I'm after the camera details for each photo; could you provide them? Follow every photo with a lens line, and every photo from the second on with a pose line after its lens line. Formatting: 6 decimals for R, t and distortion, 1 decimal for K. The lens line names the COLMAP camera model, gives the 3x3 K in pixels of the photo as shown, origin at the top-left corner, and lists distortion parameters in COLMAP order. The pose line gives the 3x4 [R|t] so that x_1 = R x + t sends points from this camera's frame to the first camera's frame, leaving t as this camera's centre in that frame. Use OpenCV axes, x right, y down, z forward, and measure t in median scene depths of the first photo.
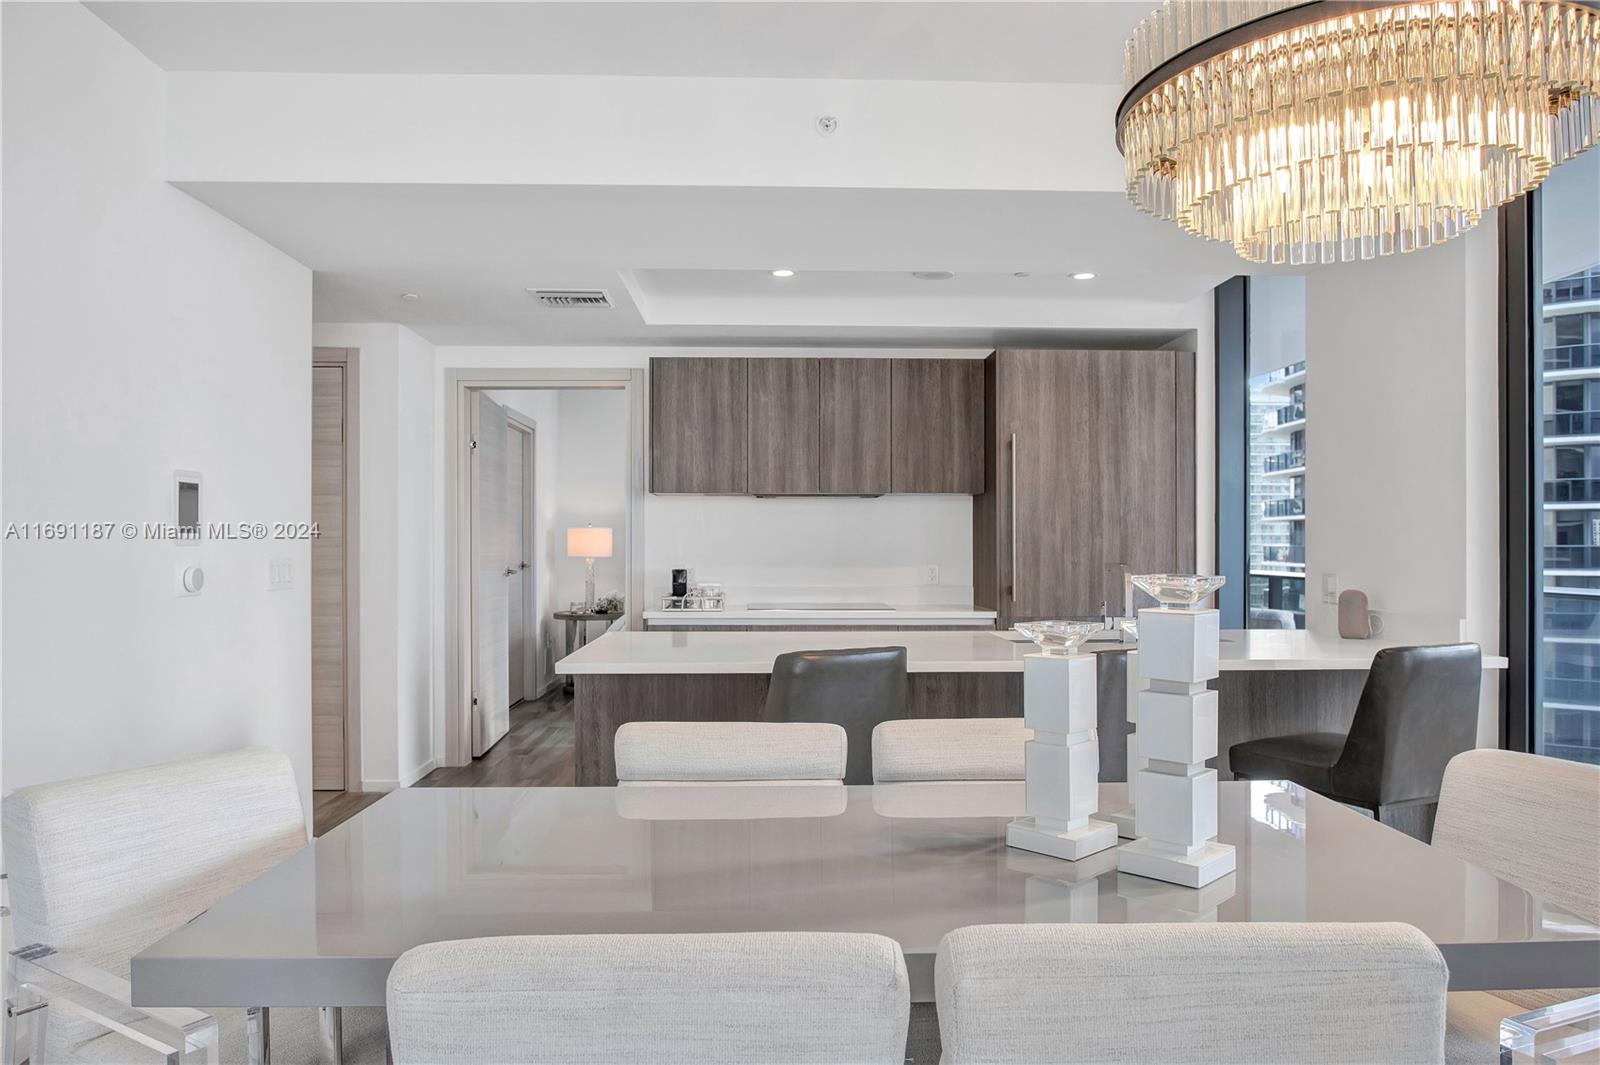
lens RADIAL K [[1112.4, 0, 787.6], [0, 1112.4, 536.9], [0, 0, 1]] dist [-0.031605, -0.002402]
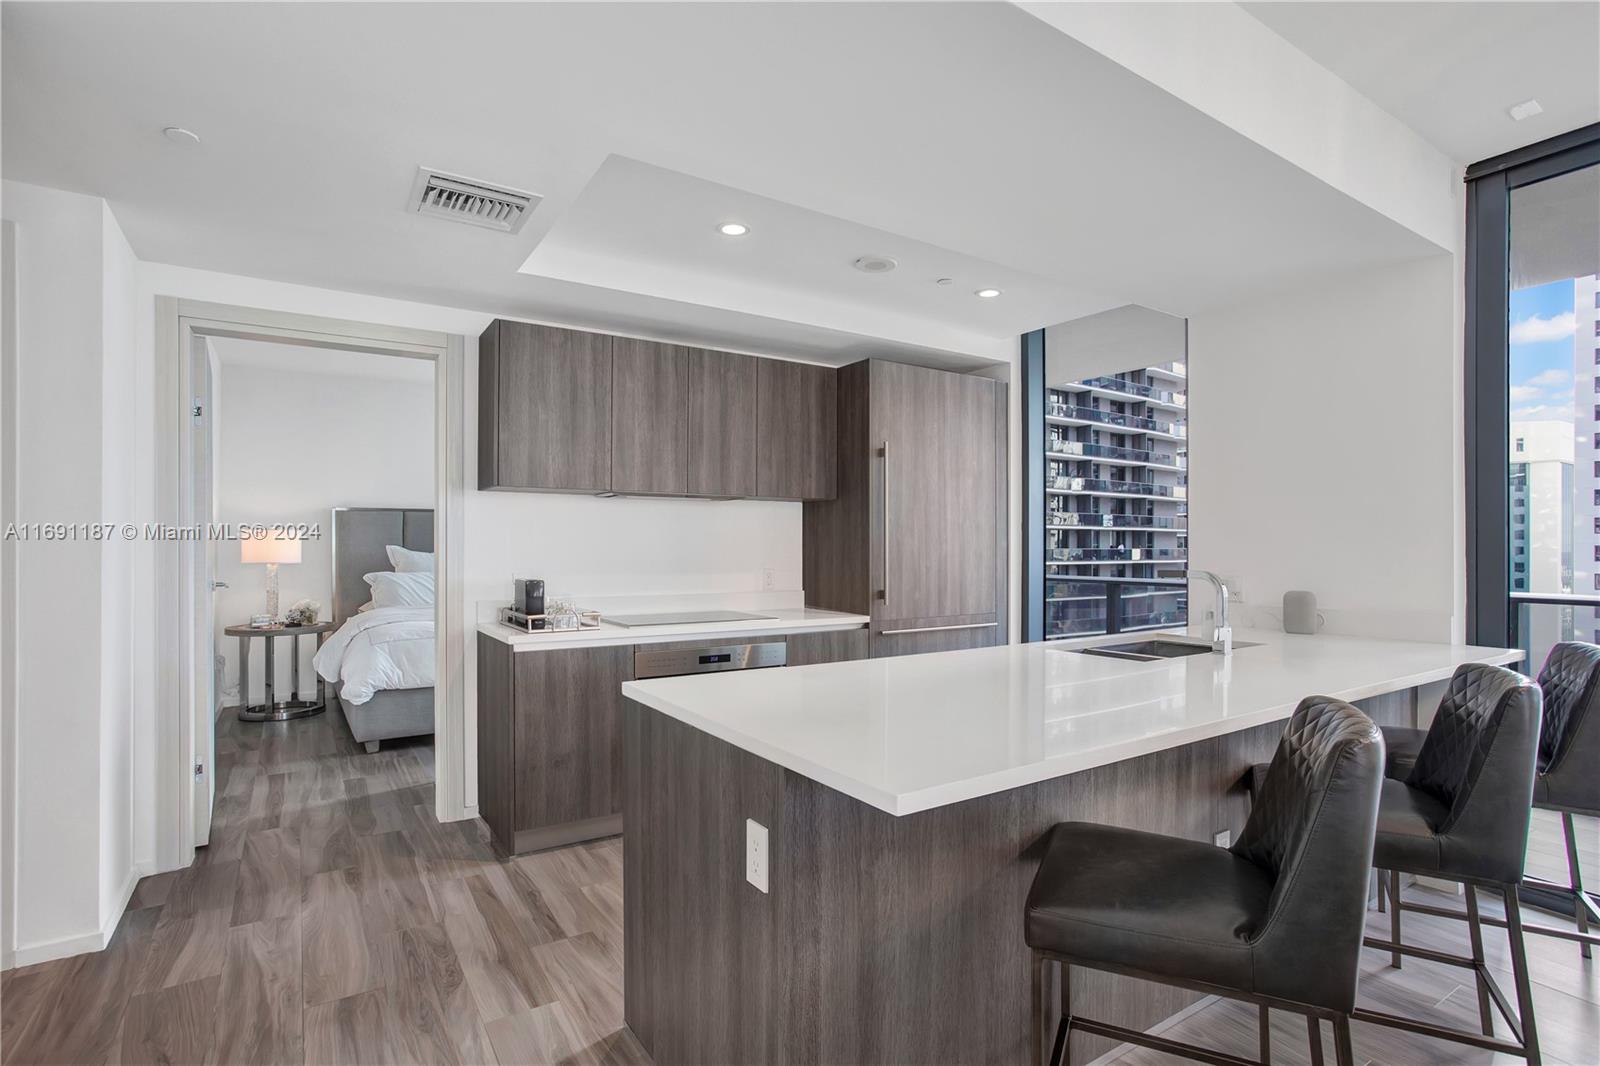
lens RADIAL K [[794.0, 0, 800.8], [0, 794.0, 540.2], [0, 0, 1]] dist [-0.030738, 0.016462]
pose [[0.854501, 0.003375, 0.519439, -0.231397], [-0.002717, 0.999994, -0.002027, -0.000156], [-0.519442, 0.000320, 0.854505, 0.394560]]
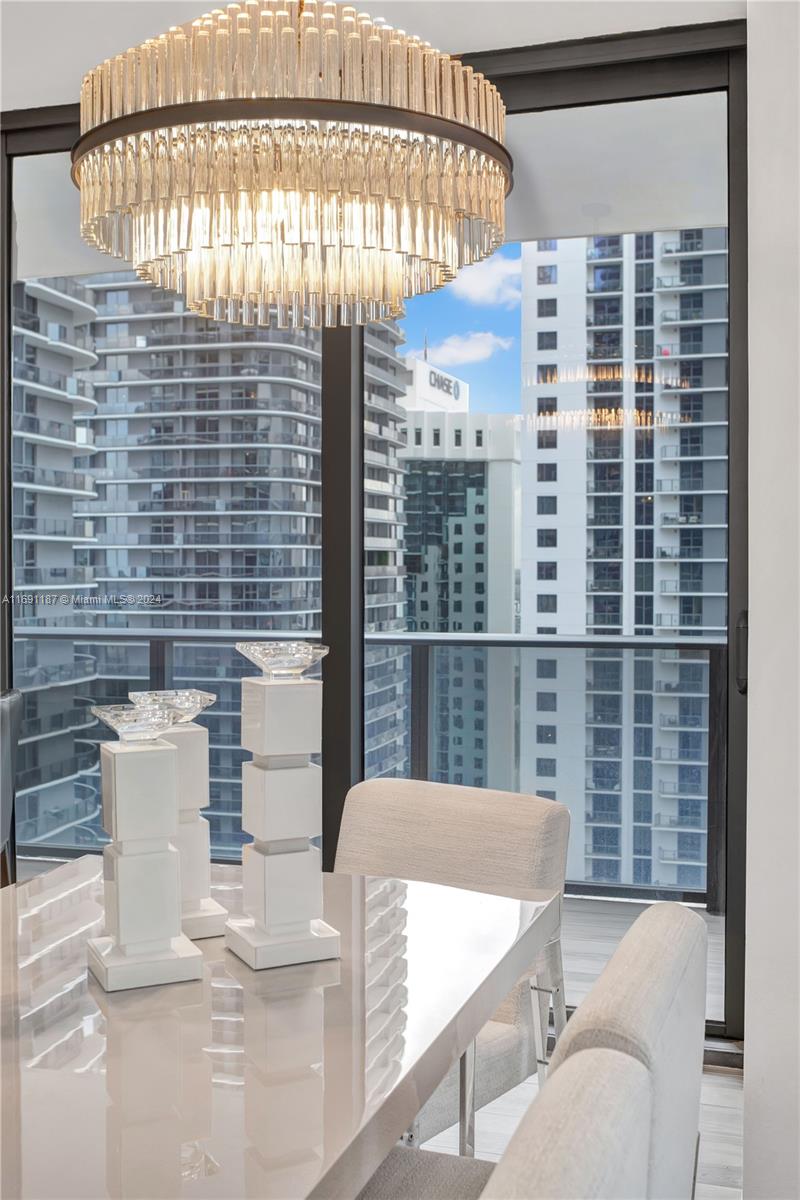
lens RADIAL K [[1303.1, 0, 472.3], [0, 1303.1, 570.1], [0, 0, 1]] dist [0.002507, 0.000000]
pose [[0.298143, -0.008021, 0.954488, -0.184109], [-0.002285, 0.999956, 0.009117, -0.010306], [-0.954519, -0.004899, 0.298111, 0.152366]]
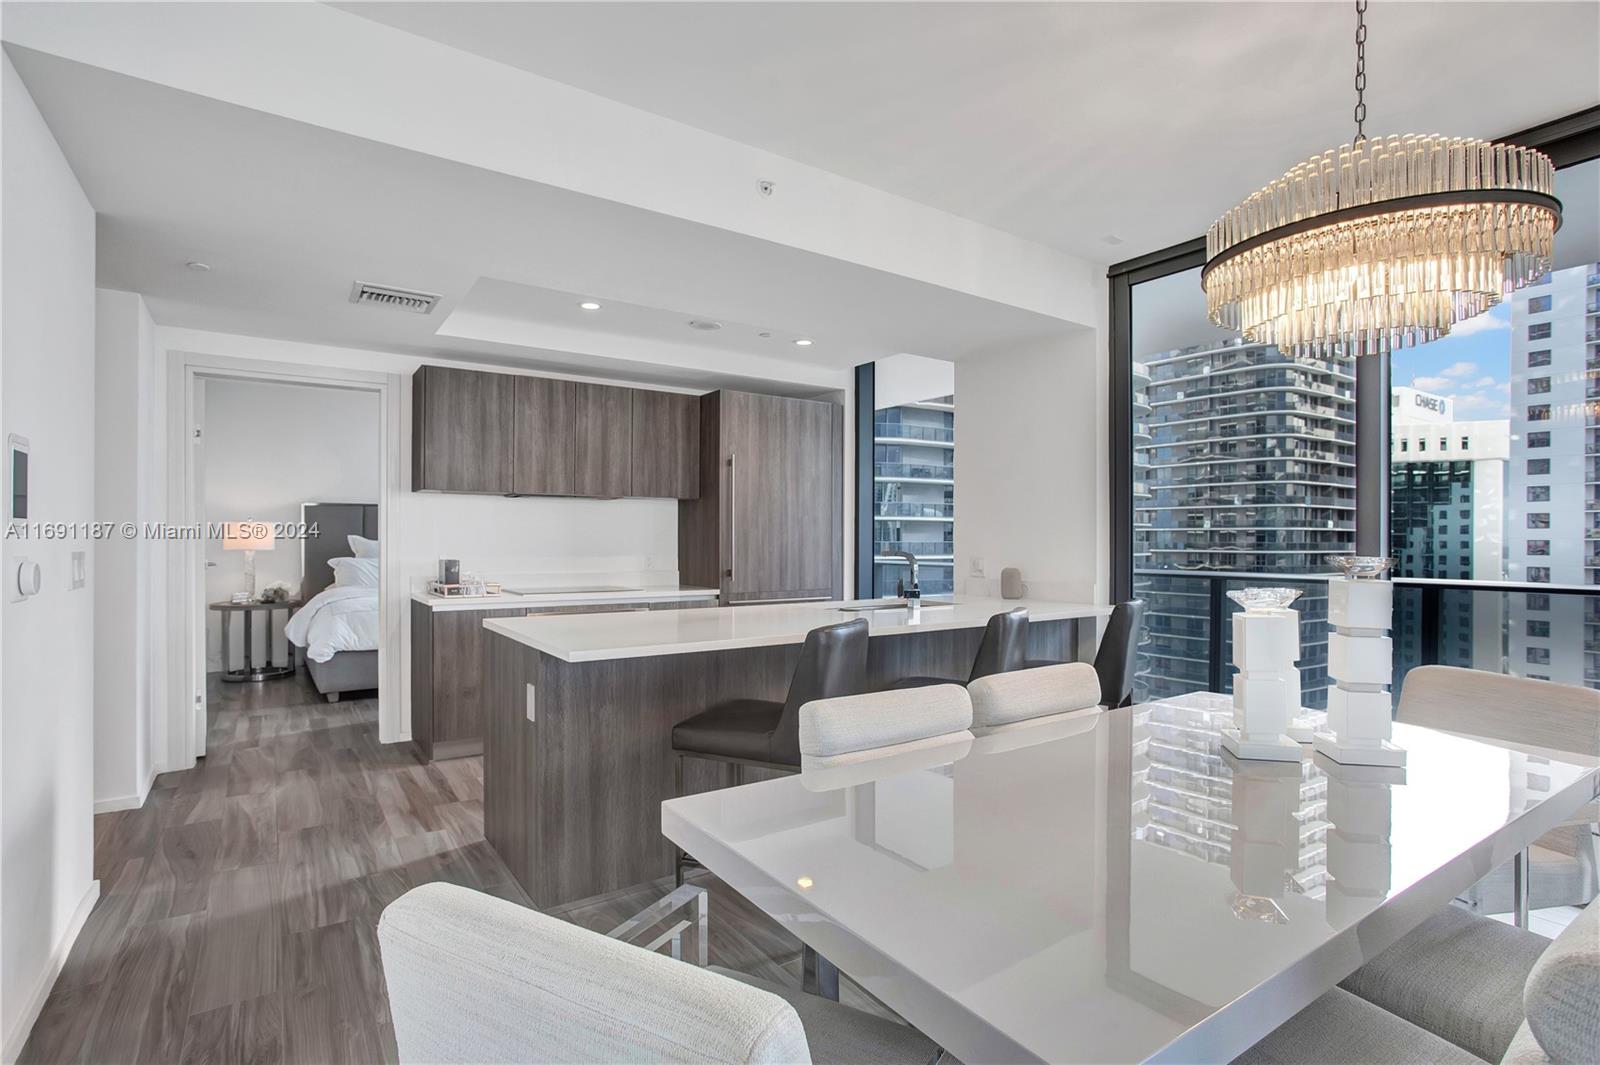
lens RADIAL K [[794.0, 0, 794.7], [0, 794.0, 536.0], [0, 0, 1]] dist [-0.030738, 0.016462]
pose [[0.843879, 0.003410, 0.536522, -0.228814], [-0.004972, 0.999987, 0.001464, 0.002312], [-0.536510, -0.003904, 0.843885, 0.155788]]
